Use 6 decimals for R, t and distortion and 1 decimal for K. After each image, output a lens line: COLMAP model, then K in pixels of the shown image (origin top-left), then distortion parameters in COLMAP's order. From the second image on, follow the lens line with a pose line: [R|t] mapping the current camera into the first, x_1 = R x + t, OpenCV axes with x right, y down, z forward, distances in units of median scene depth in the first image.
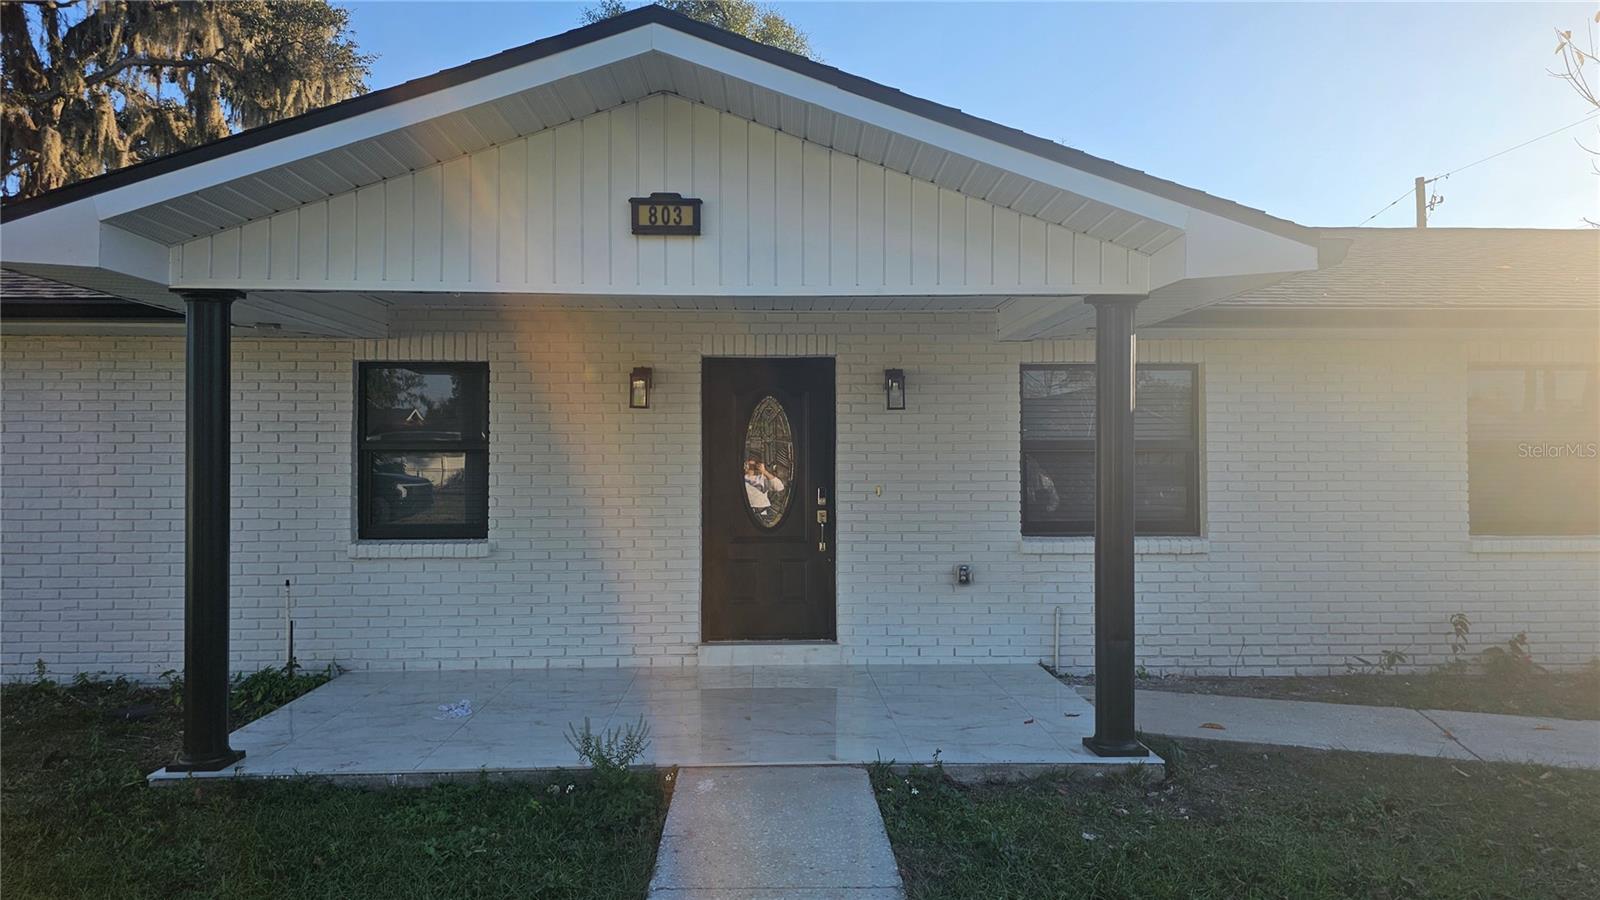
lens RADIAL K [[1075.4, 0, 801.4], [0, 1075.4, 449.3], [0, 0, 1]] dist [0.059502, -0.055100]
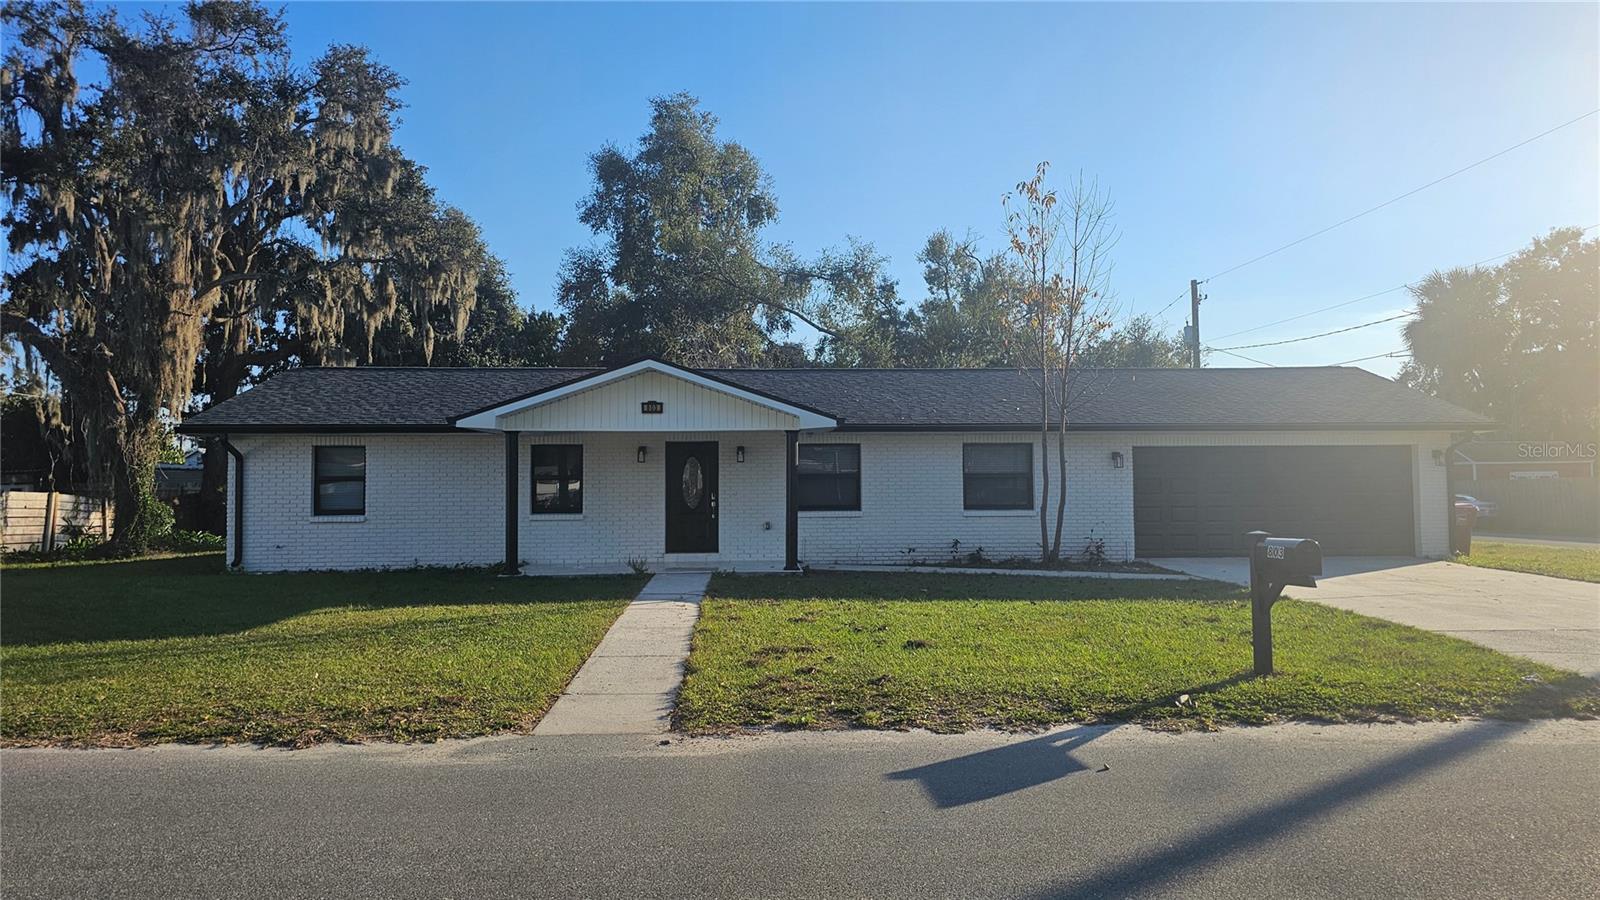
lens RADIAL K [[1075.4, 0, 806.2], [0, 1075.4, 441.9], [0, 0, 1]] dist [0.059502, -0.055100]
pose [[0.999763, -0.004076, 0.021405, 0.187784], [0.004782, 0.999442, -0.033058, 0.000864], [-0.021259, 0.033152, 0.999224, -1.569739]]
